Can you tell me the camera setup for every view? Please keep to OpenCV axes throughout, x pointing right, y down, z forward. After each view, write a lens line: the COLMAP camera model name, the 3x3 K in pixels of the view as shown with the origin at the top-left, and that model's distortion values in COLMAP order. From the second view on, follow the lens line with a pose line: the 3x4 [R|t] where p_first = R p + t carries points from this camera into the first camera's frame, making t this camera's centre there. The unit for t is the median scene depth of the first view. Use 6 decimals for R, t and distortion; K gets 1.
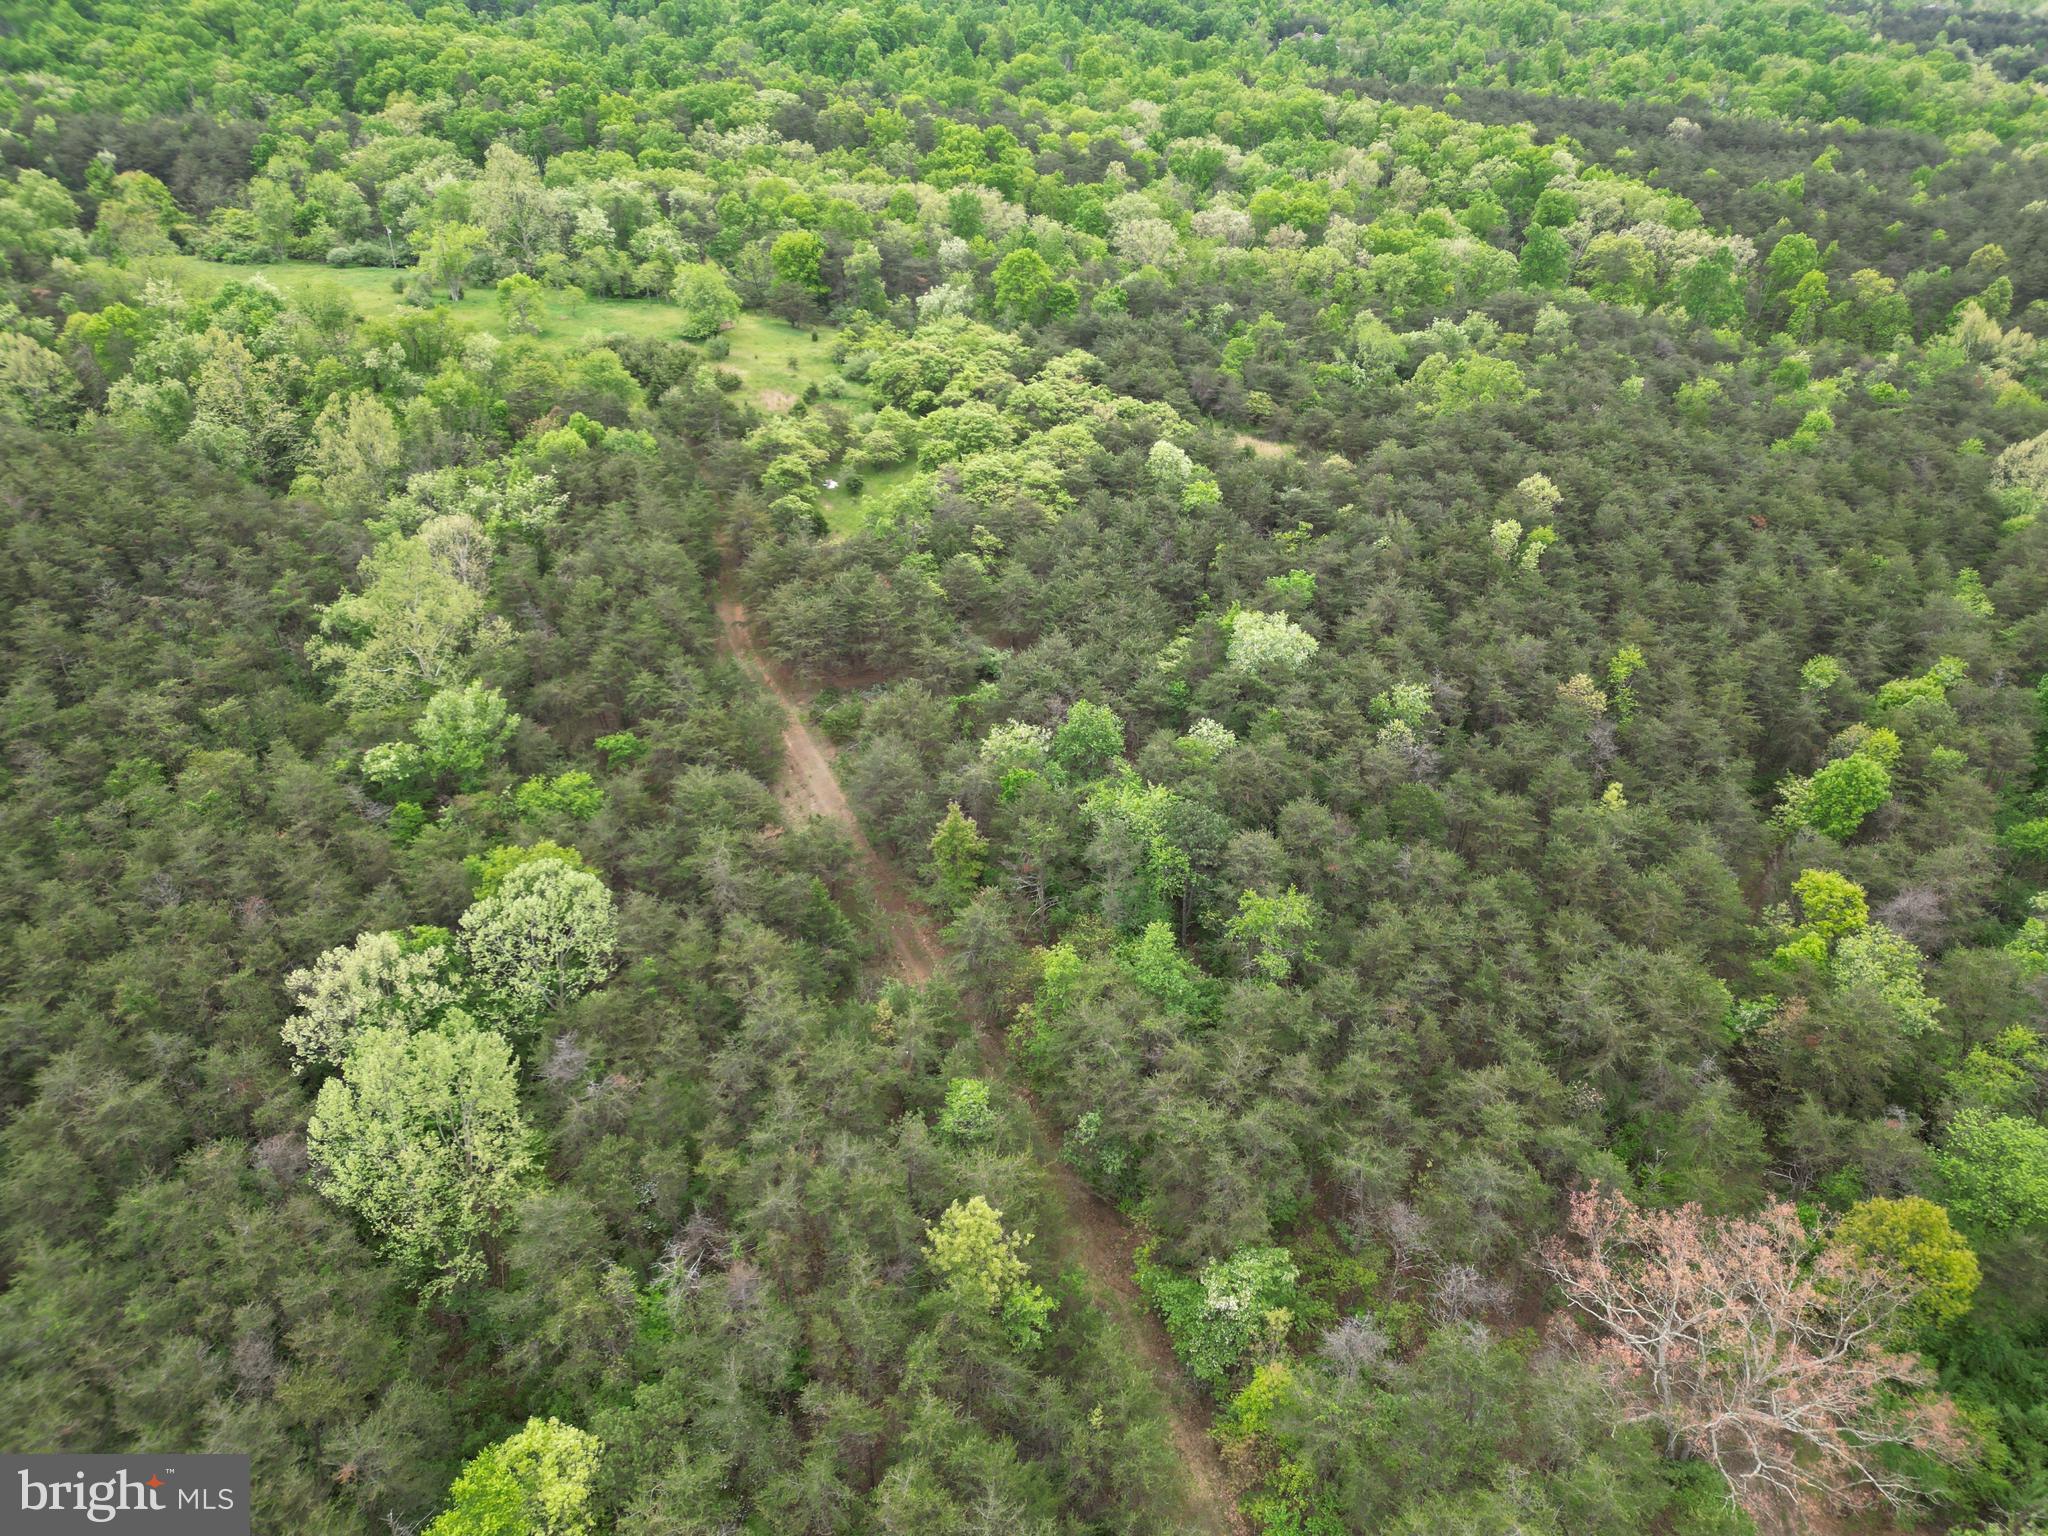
lens RADIAL K [[1433.9, 0, 1024.0], [0, 1433.9, 768.0], [0, 0, 1]] dist [0.097844, -0.111866]
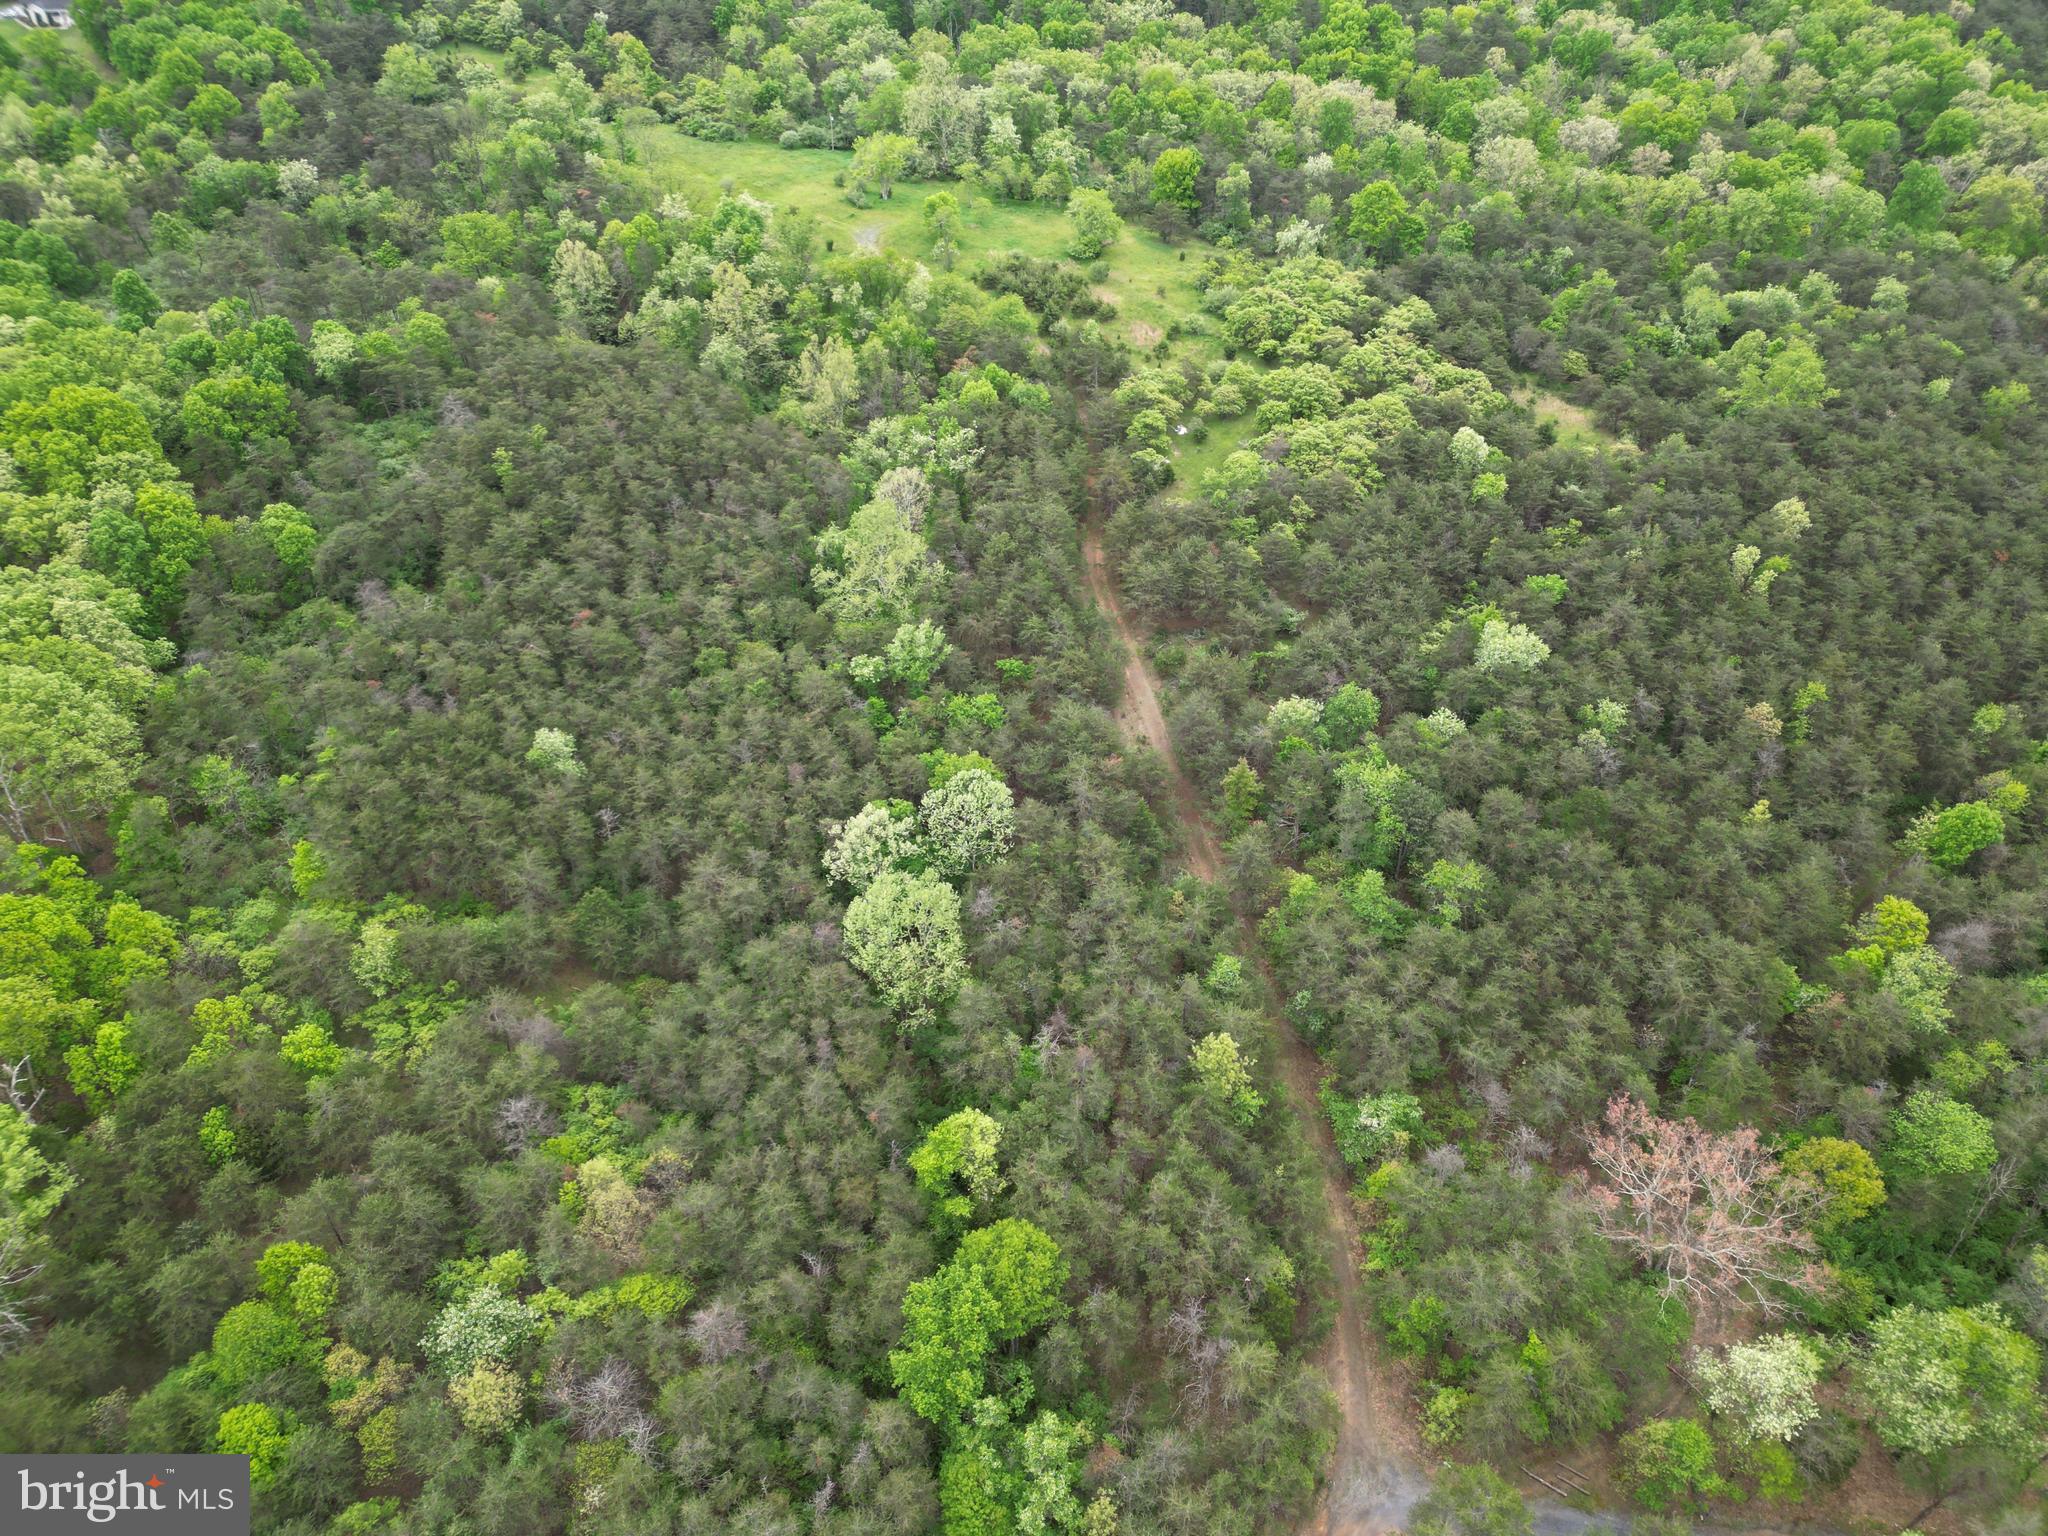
lens RADIAL K [[1426.7, 0, 1024.0], [0, 1426.7, 768.0], [0, 0, 1]] dist [0.072791, -0.058288]
pose [[0.972494, 0.140915, -0.185467, 0.002747], [-0.111406, 0.980658, 0.160930, -0.150670], [0.204557, -0.135842, 0.969383, -0.374339]]
